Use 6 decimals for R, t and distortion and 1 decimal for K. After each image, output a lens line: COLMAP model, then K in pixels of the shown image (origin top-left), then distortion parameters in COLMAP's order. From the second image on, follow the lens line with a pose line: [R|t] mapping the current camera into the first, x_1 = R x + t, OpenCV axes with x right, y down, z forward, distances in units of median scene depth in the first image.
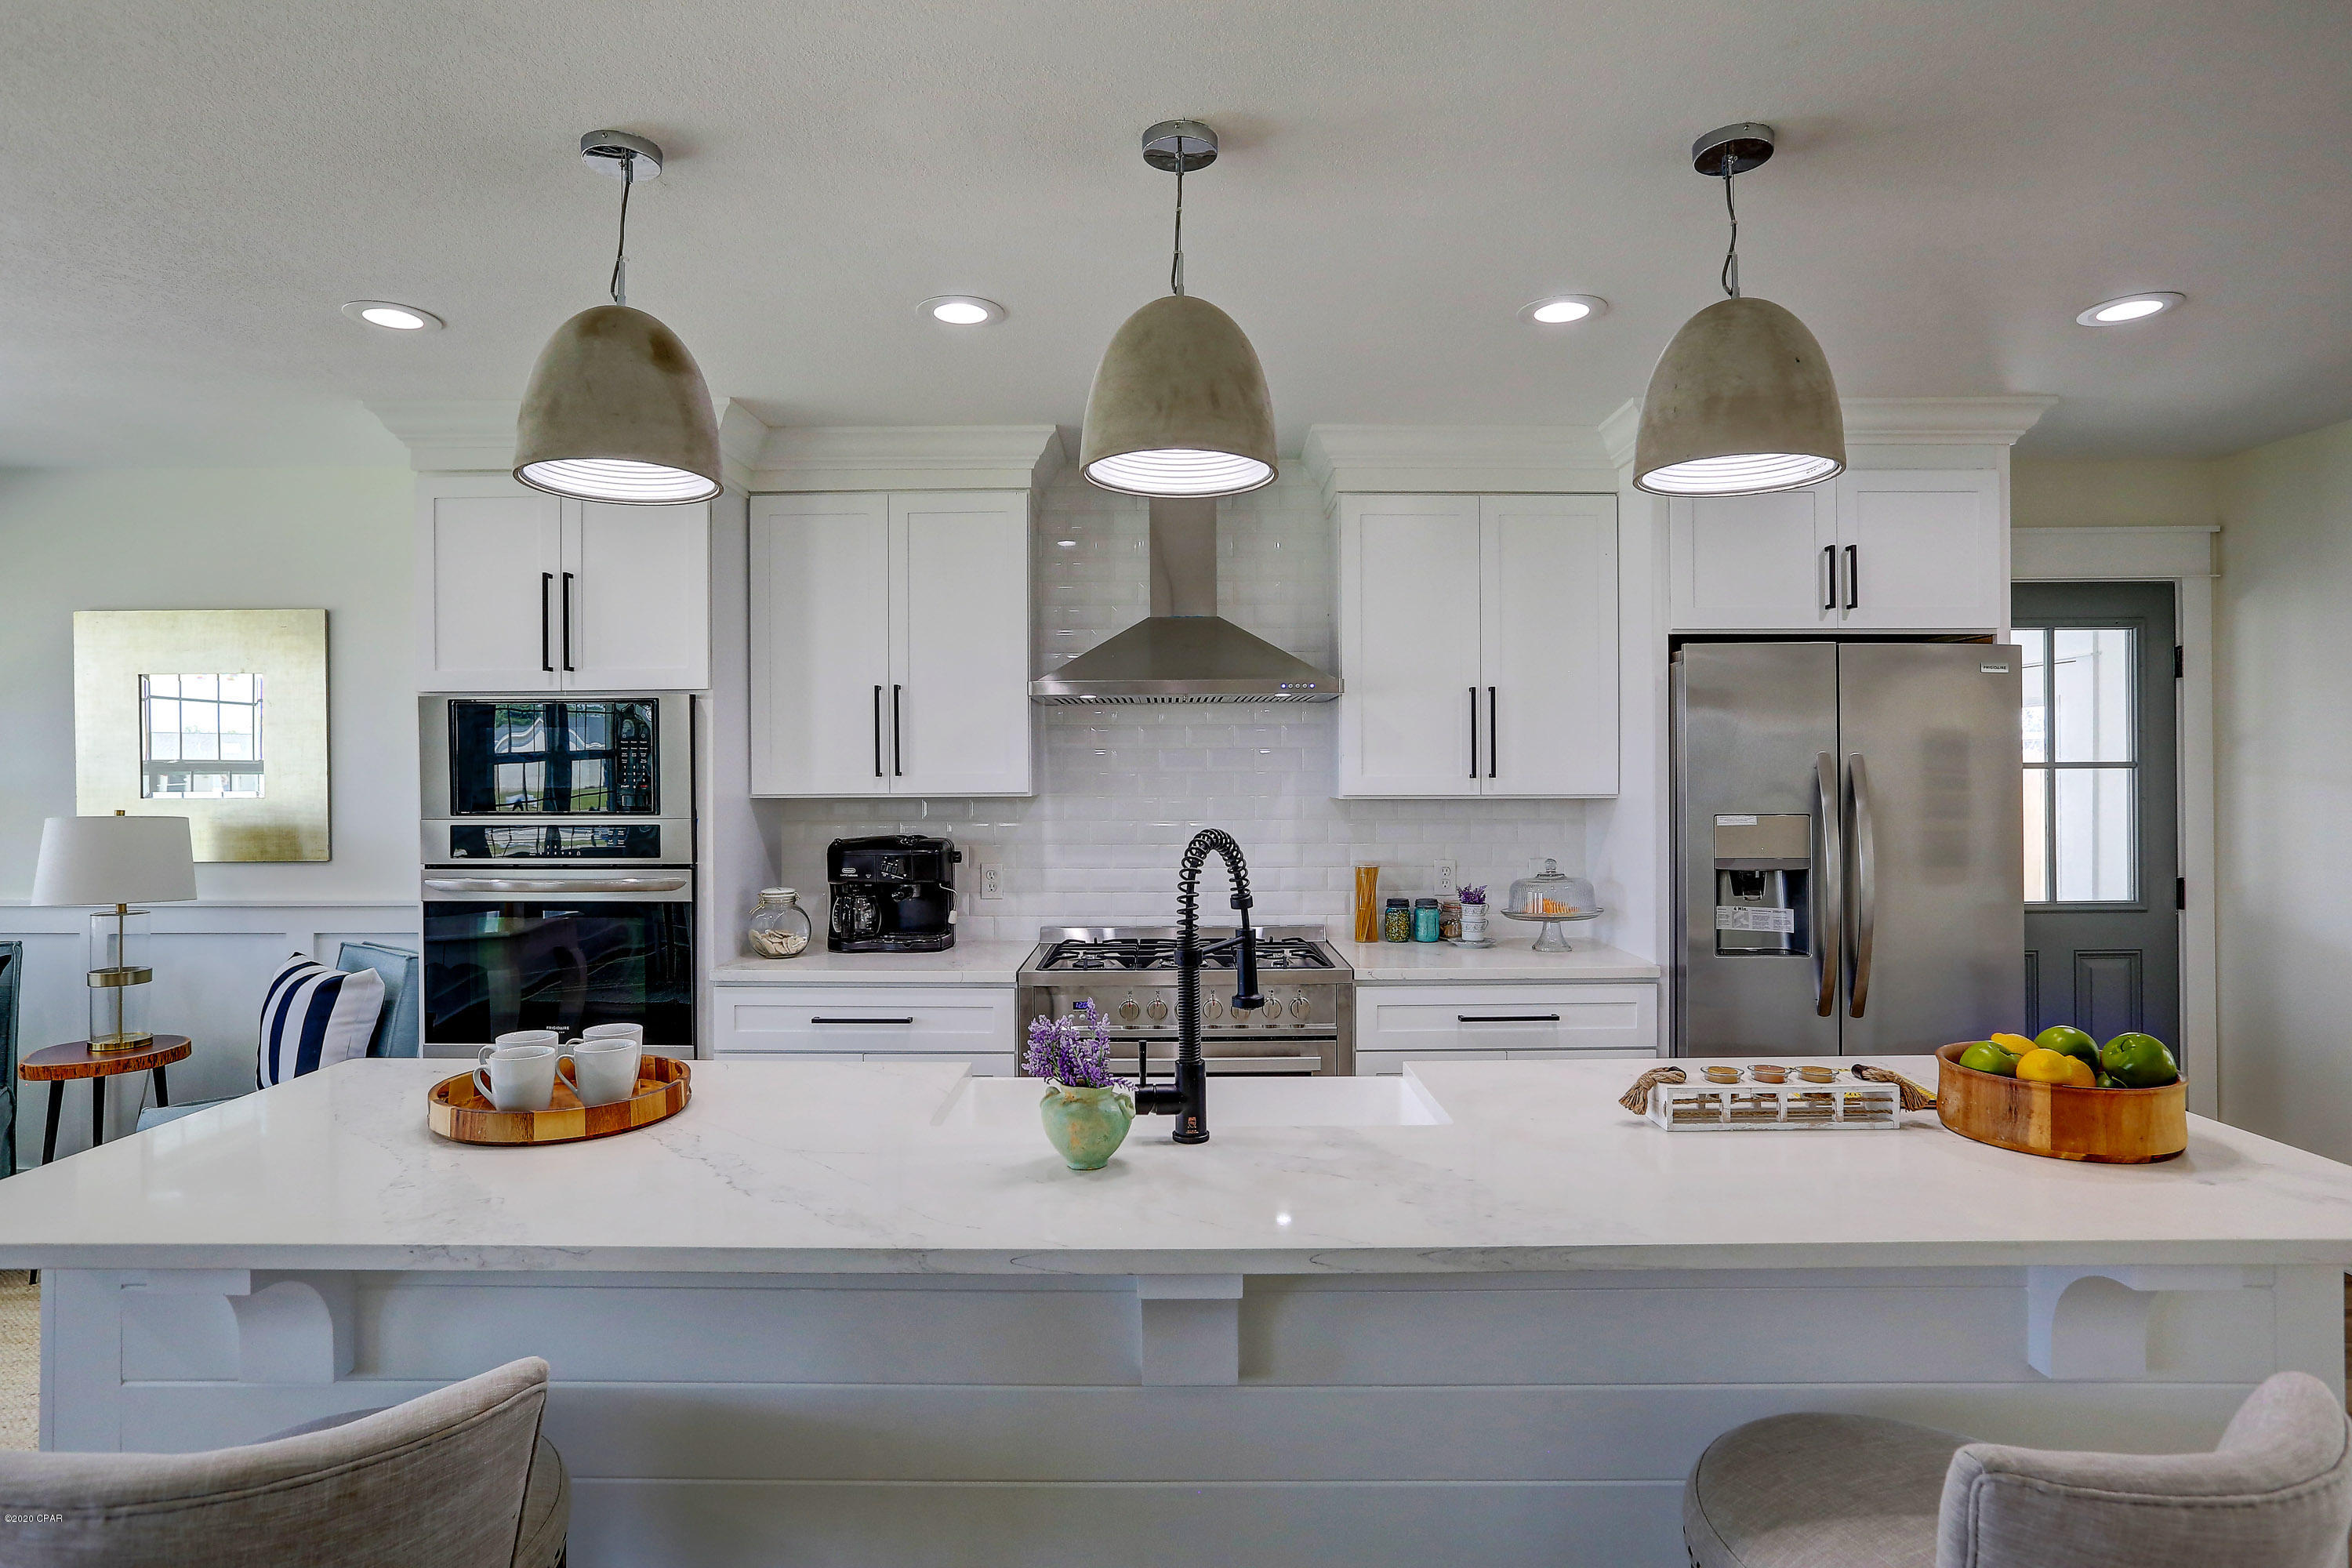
lens RADIAL K [[1254.7, 0, 1190.9], [0, 1254.7, 783.7], [0, 0, 1]] dist [-0.027957, 0.014681]
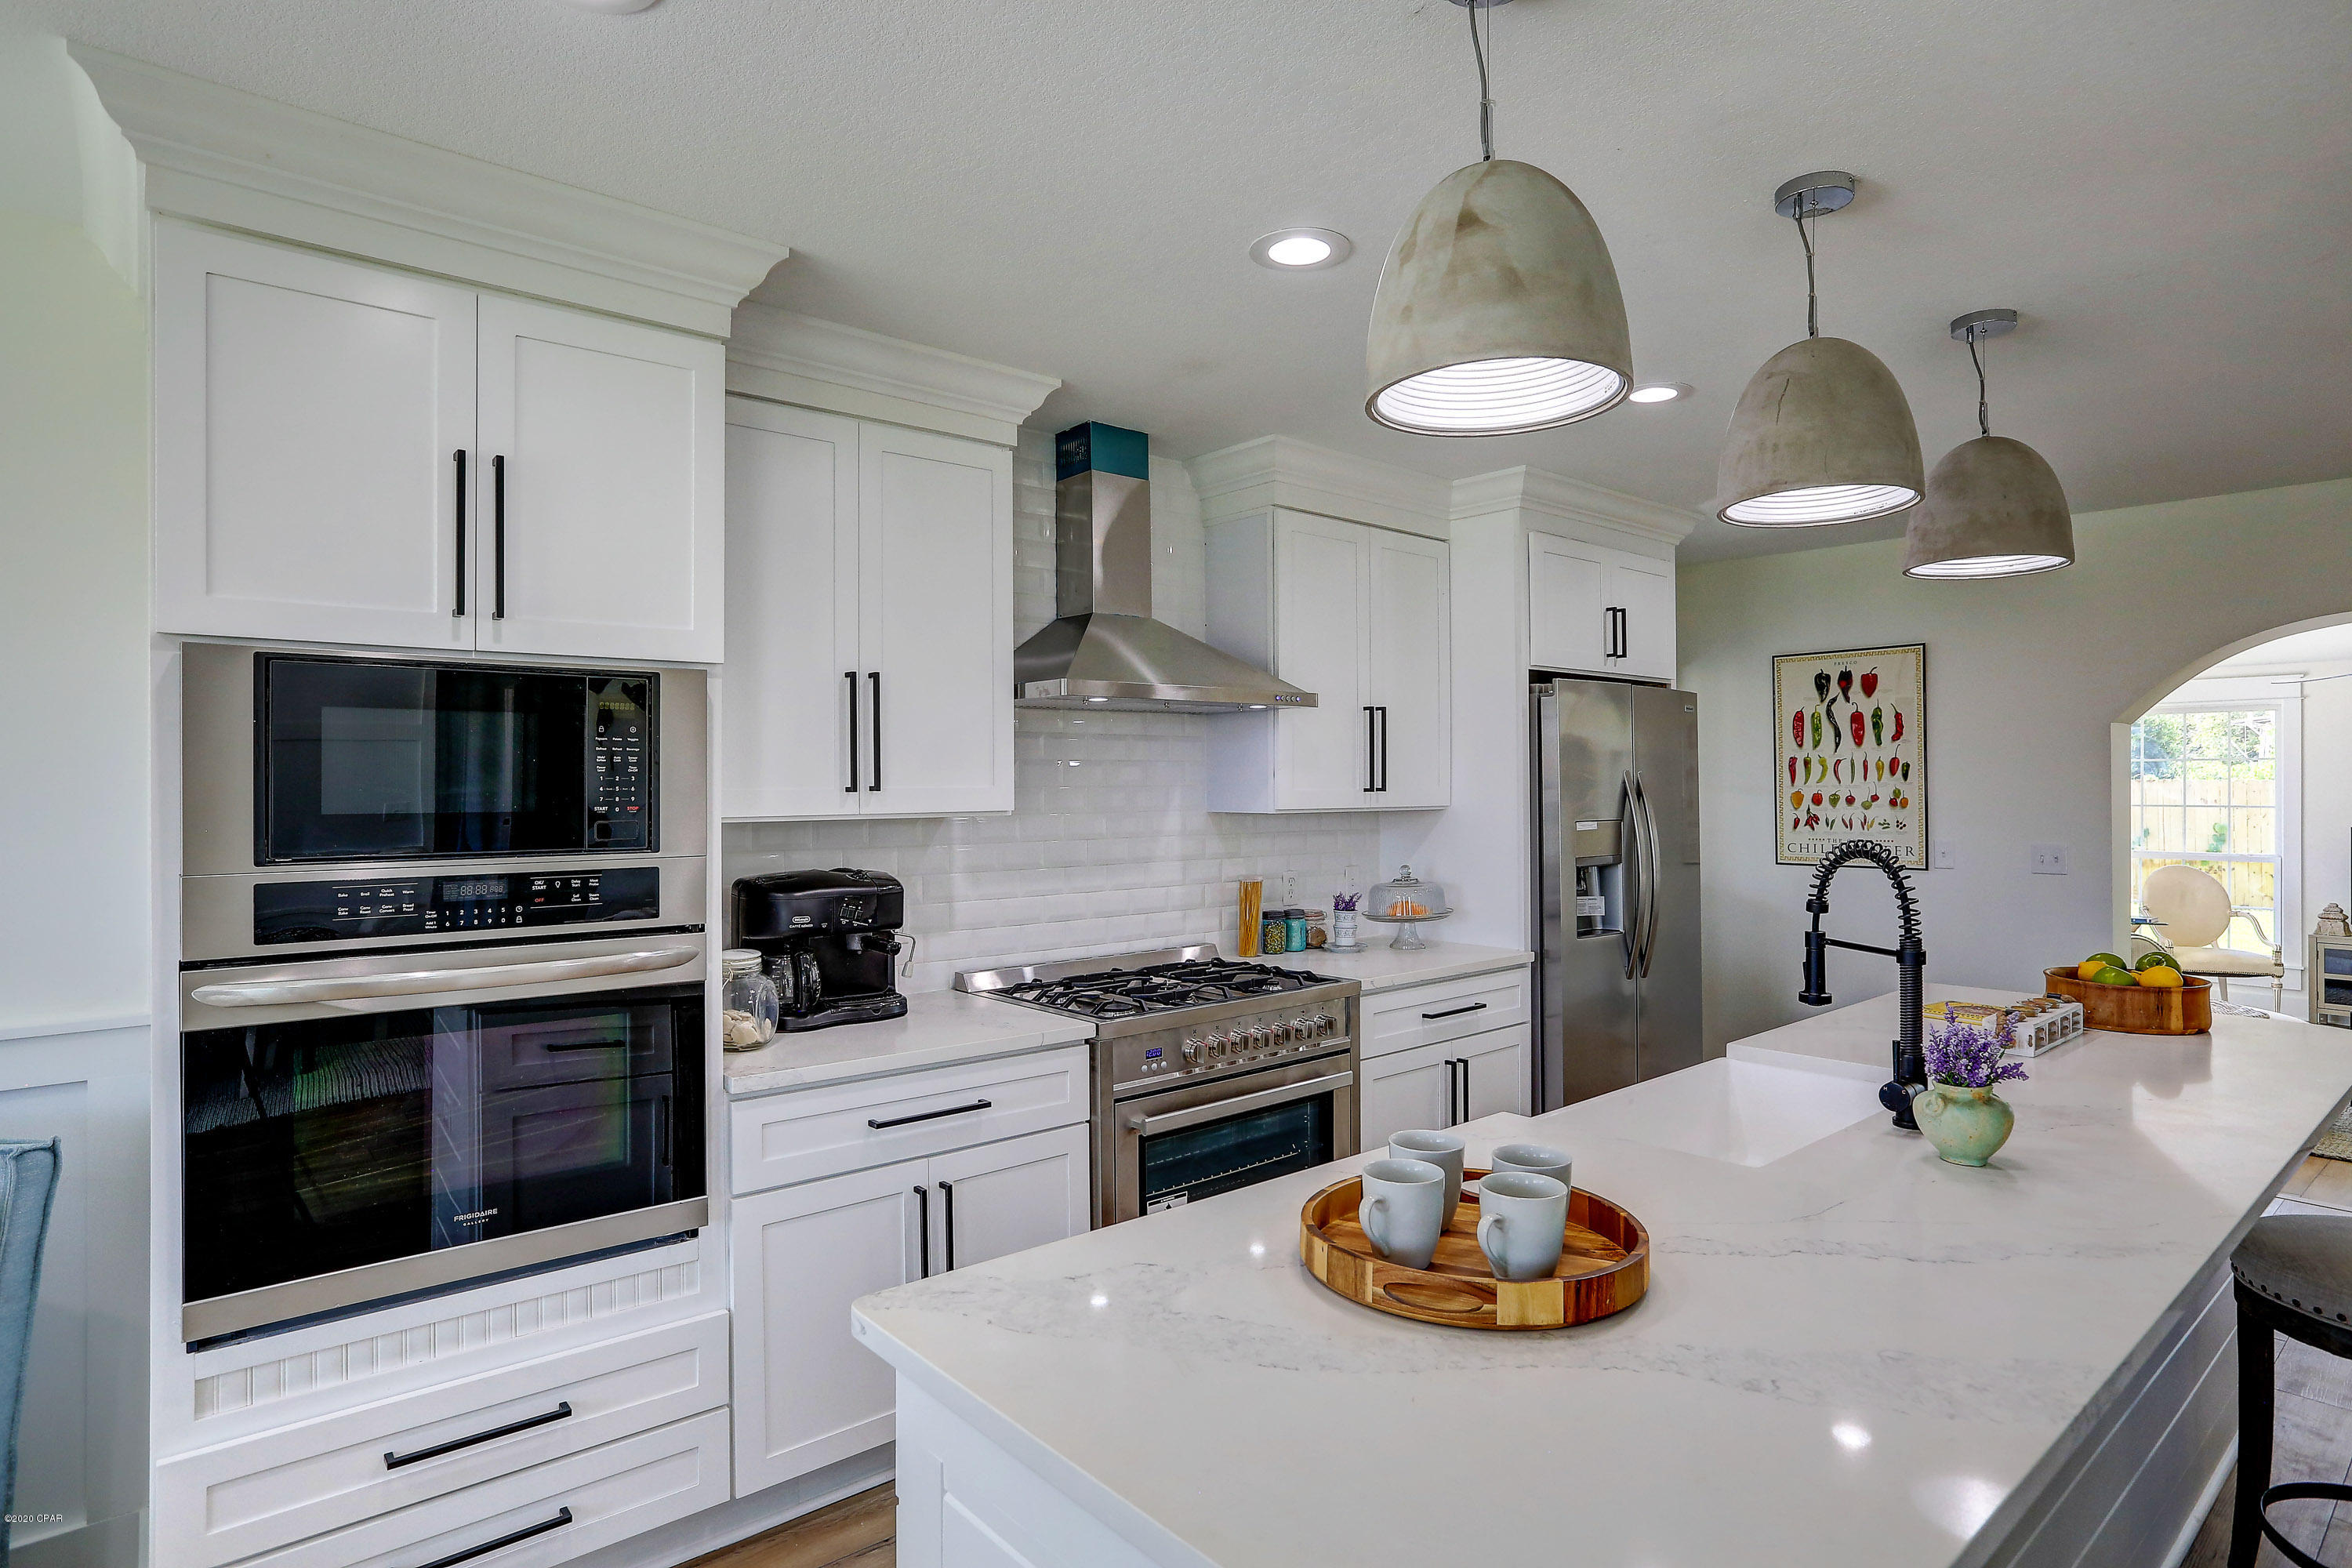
lens RADIAL K [[1254.7, 0, 1173.5], [0, 1254.7, 771.4], [0, 0, 1]] dist [-0.027957, 0.014681]
pose [[0.755615, 0.007560, 0.654972, -0.593910], [0.005683, 0.999820, -0.018098, -0.003211], [-0.654991, 0.017397, 0.755436, 0.302295]]
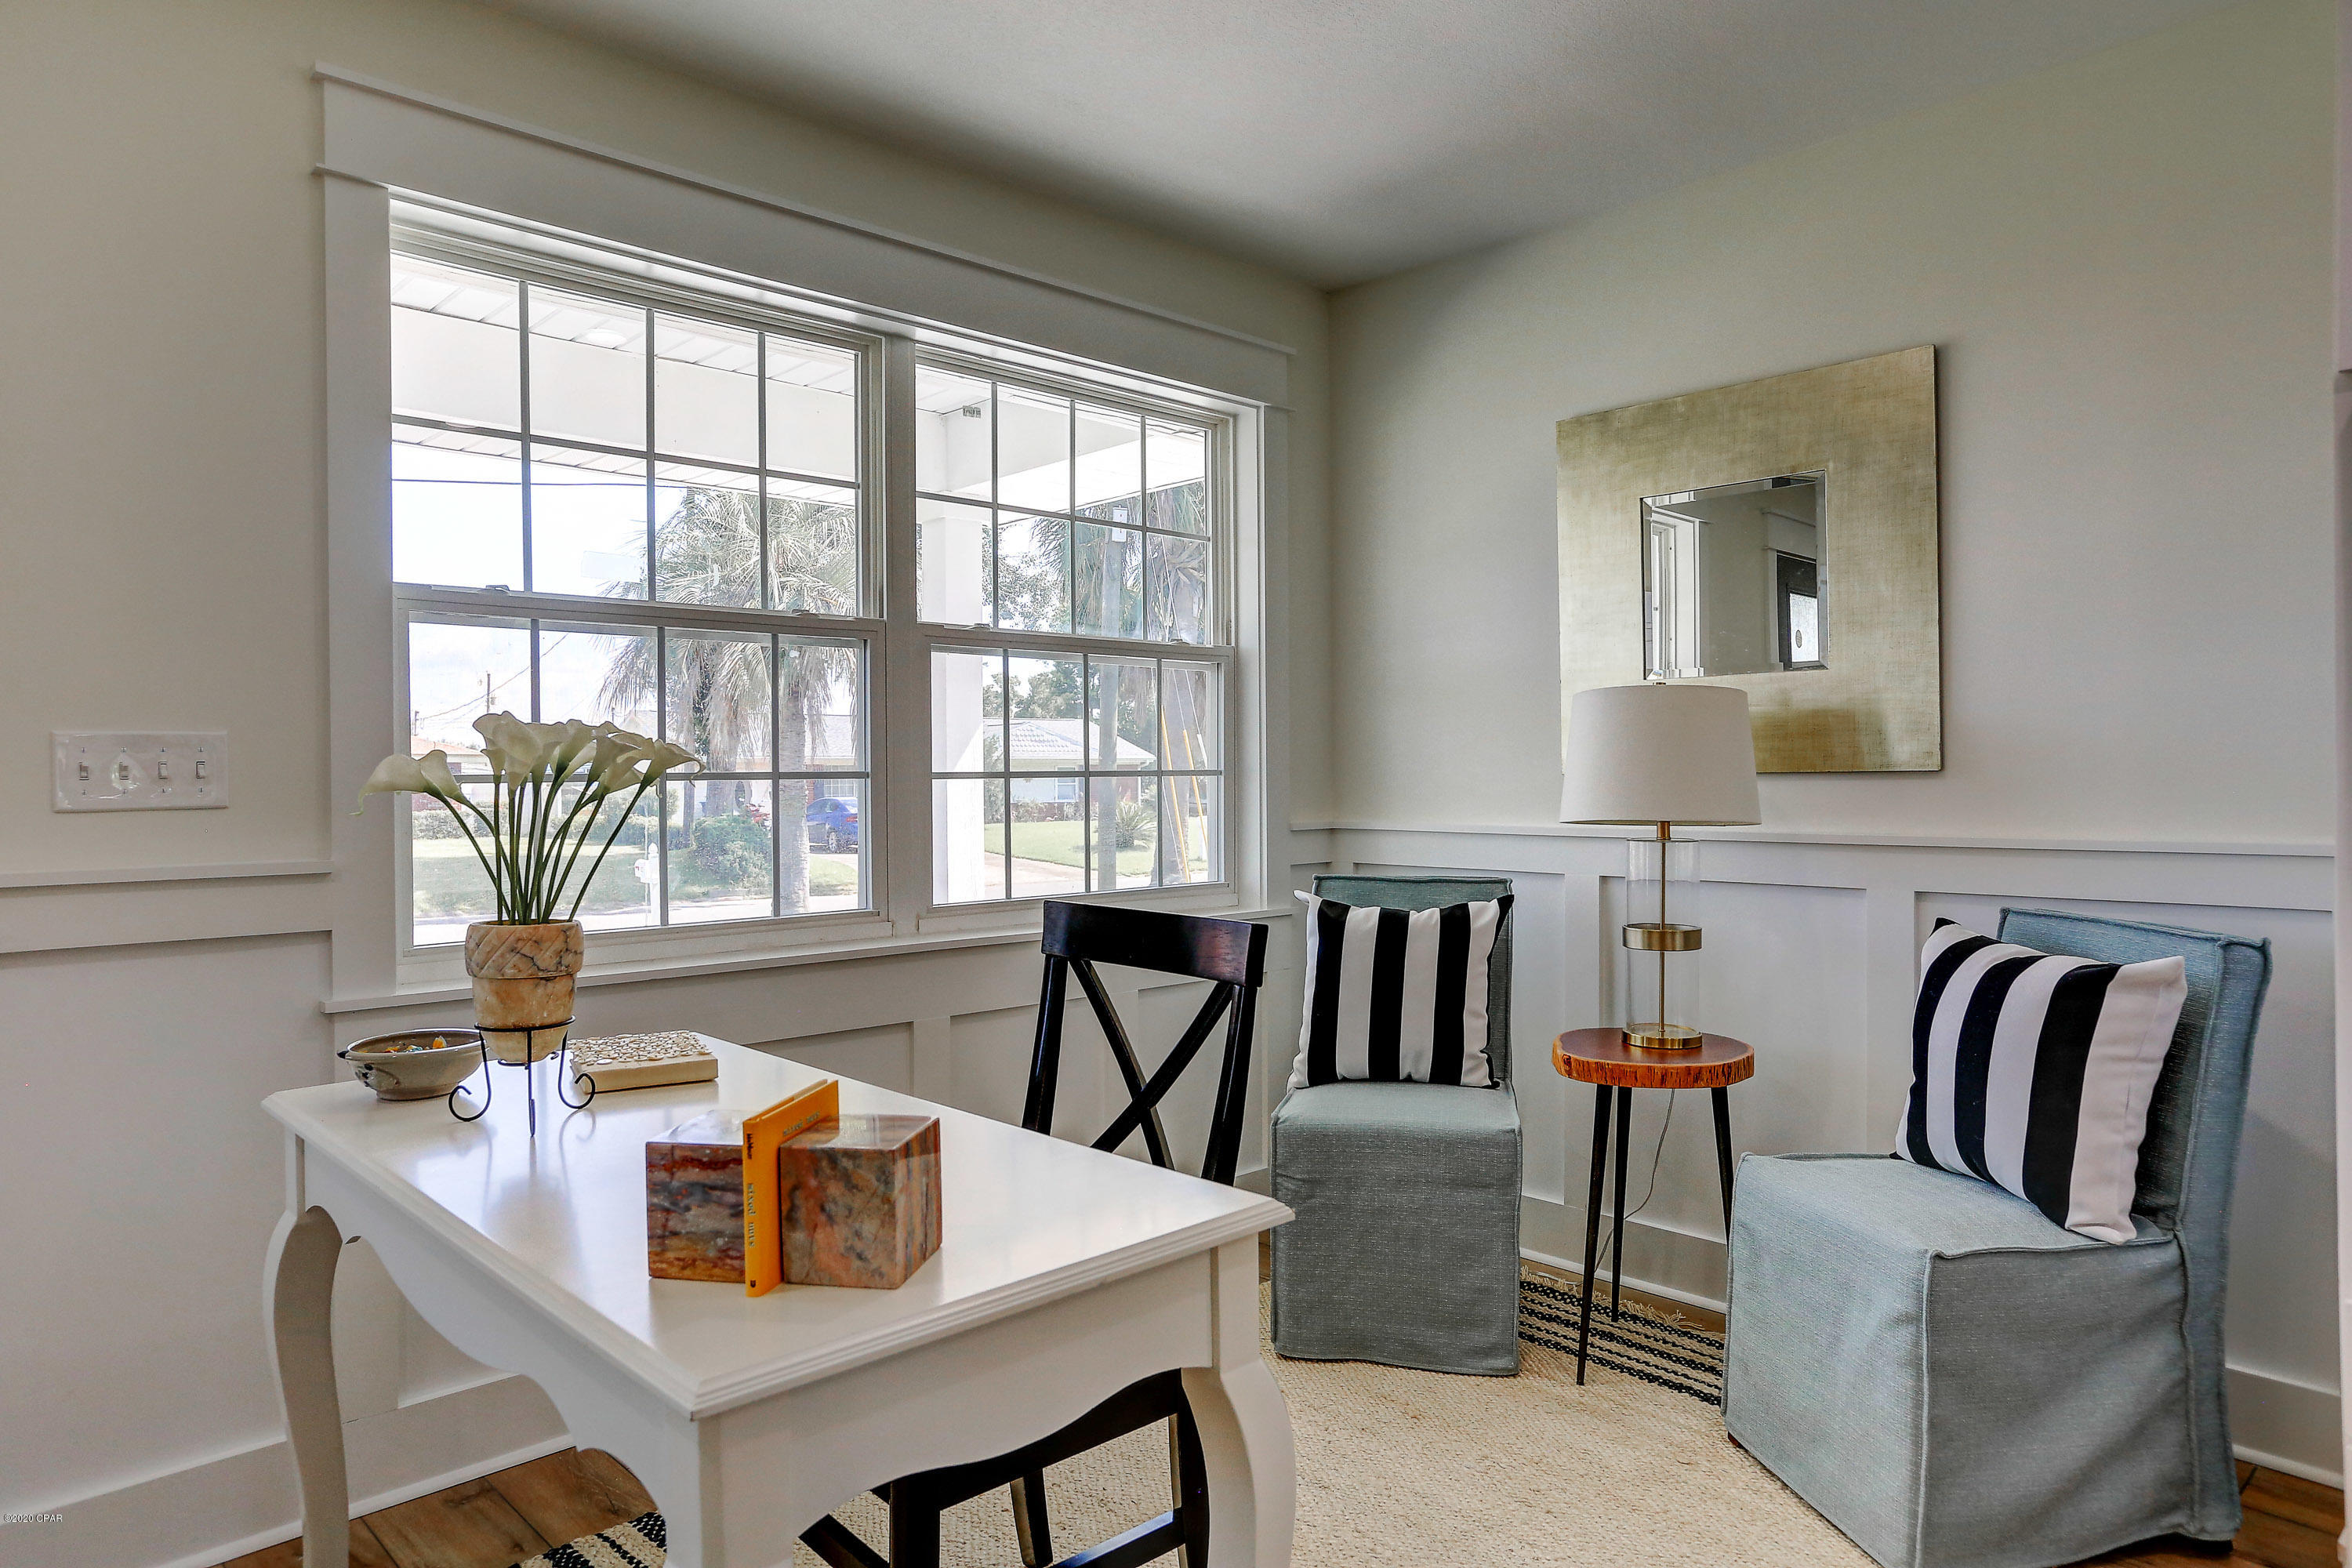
lens RADIAL K [[1452.7, 0, 1180.7], [0, 1452.7, 782.6], [0, 0, 1]] dist [-0.019689, 0.004982]
pose [[0.690241, 0.000162, -0.723580, -0.491146], [-0.001311, 0.999999, -0.001026, 0.076071], [0.723579, 0.001657, 0.690240, 0.291742]]
